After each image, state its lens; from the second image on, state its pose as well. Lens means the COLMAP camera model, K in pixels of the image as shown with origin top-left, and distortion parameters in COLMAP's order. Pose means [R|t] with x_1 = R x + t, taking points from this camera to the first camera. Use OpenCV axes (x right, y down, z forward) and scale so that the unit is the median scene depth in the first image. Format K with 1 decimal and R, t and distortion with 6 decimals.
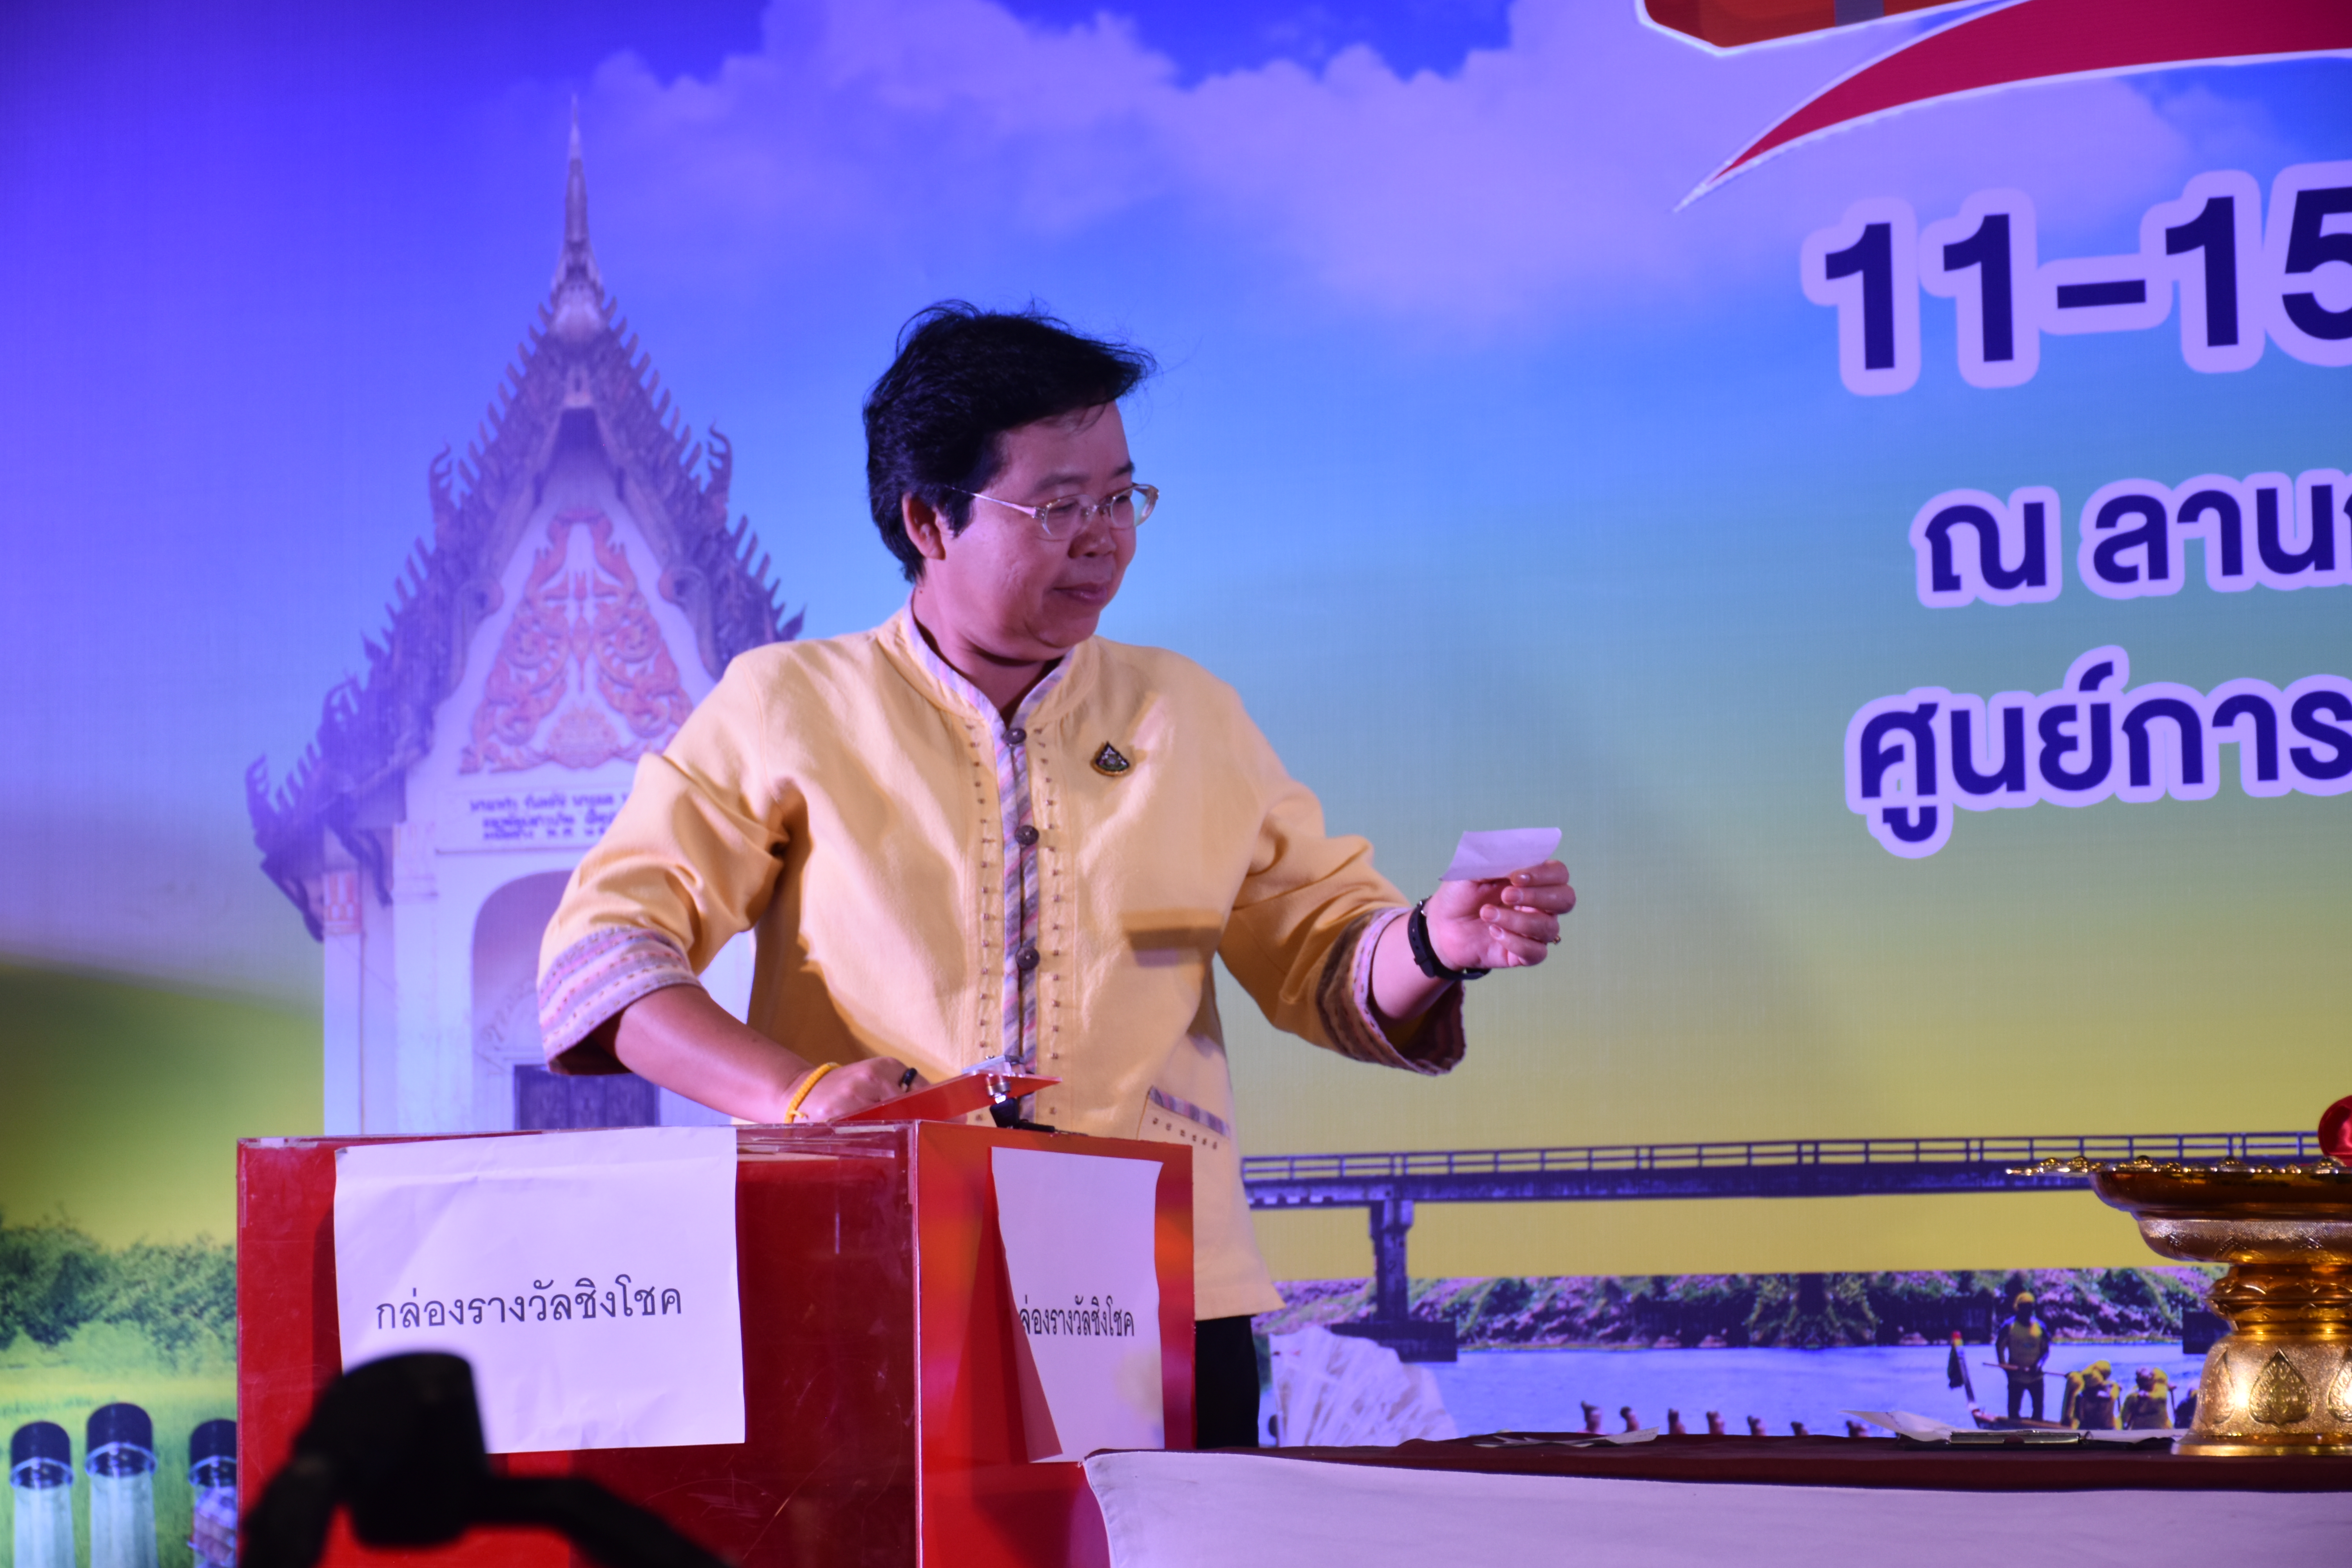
lens RADIAL K [[6784.2, 0, 1110.0], [0, 6784.2, 808.4], [0, 0, 1]] dist [-0.080586, 1.482579]
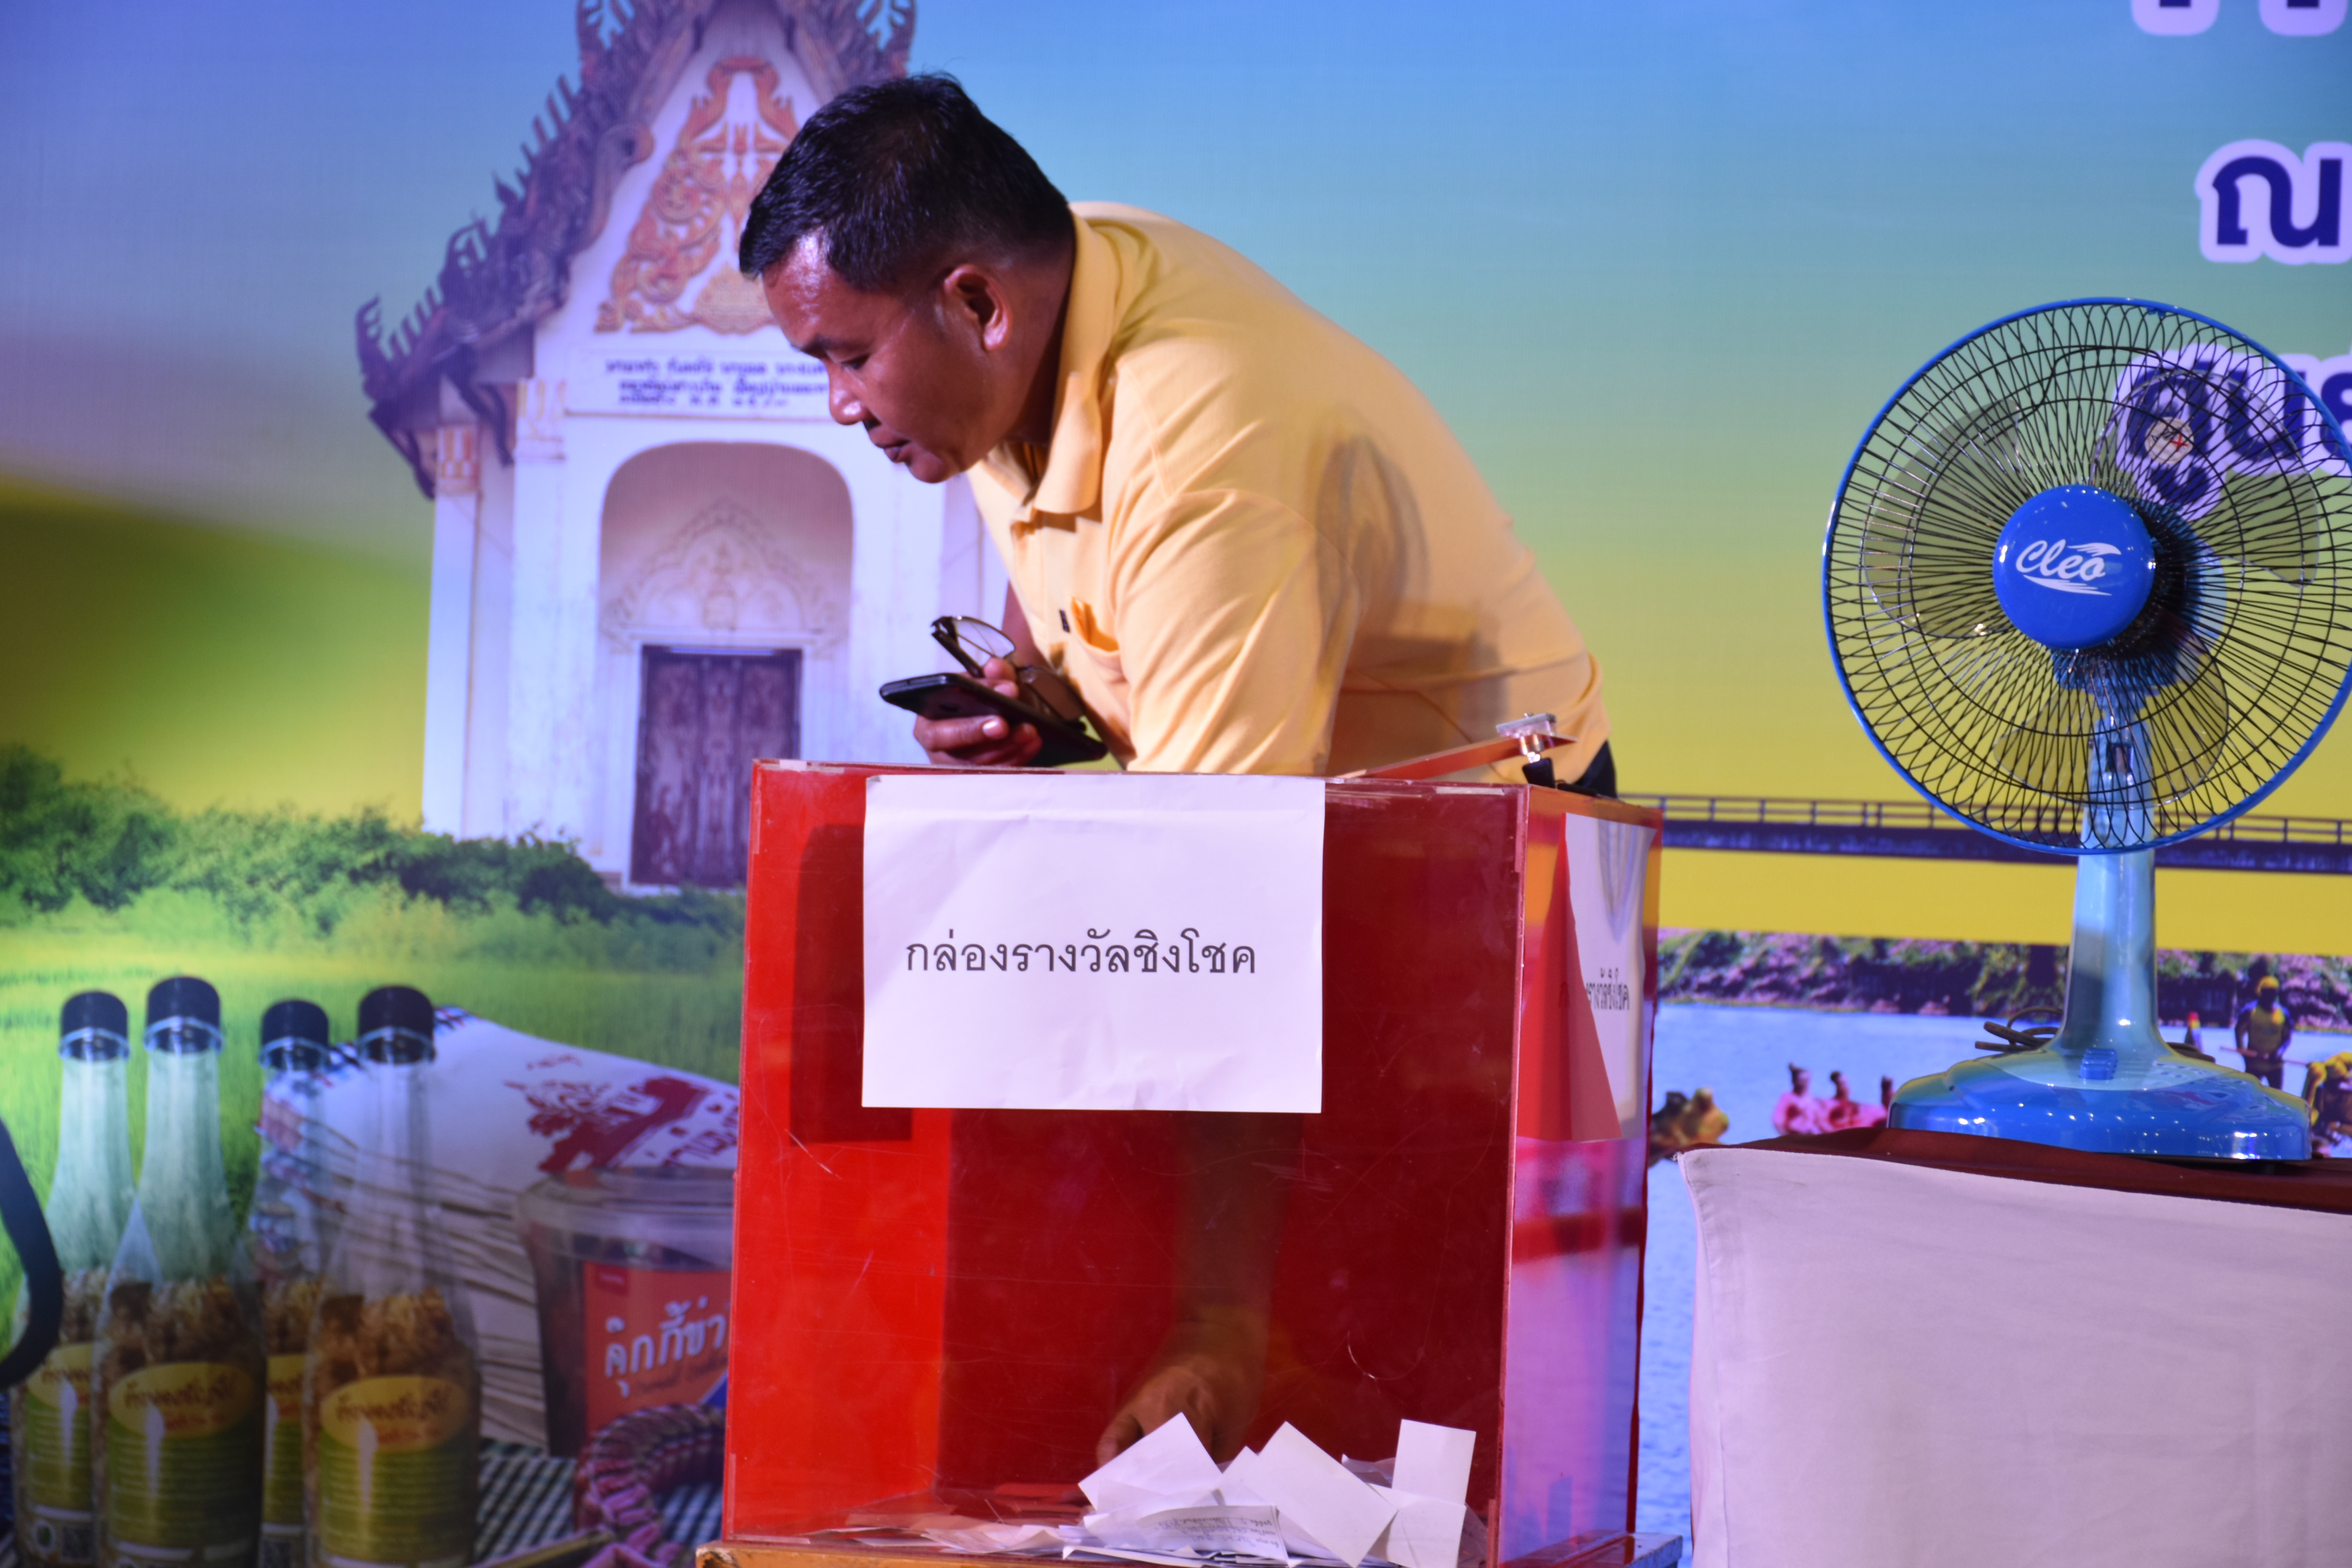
lens RADIAL K [[6784.2, 0, 1110.0], [0, 6784.2, 808.4], [0, 0, 1]] dist [-0.080586, 1.482579]
pose [[0.992214, 0.054623, 0.111923, -0.127894], [-0.062232, 0.995900, 0.065652, -0.005367], [-0.107879, -0.072106, 0.991546, 0.055220]]
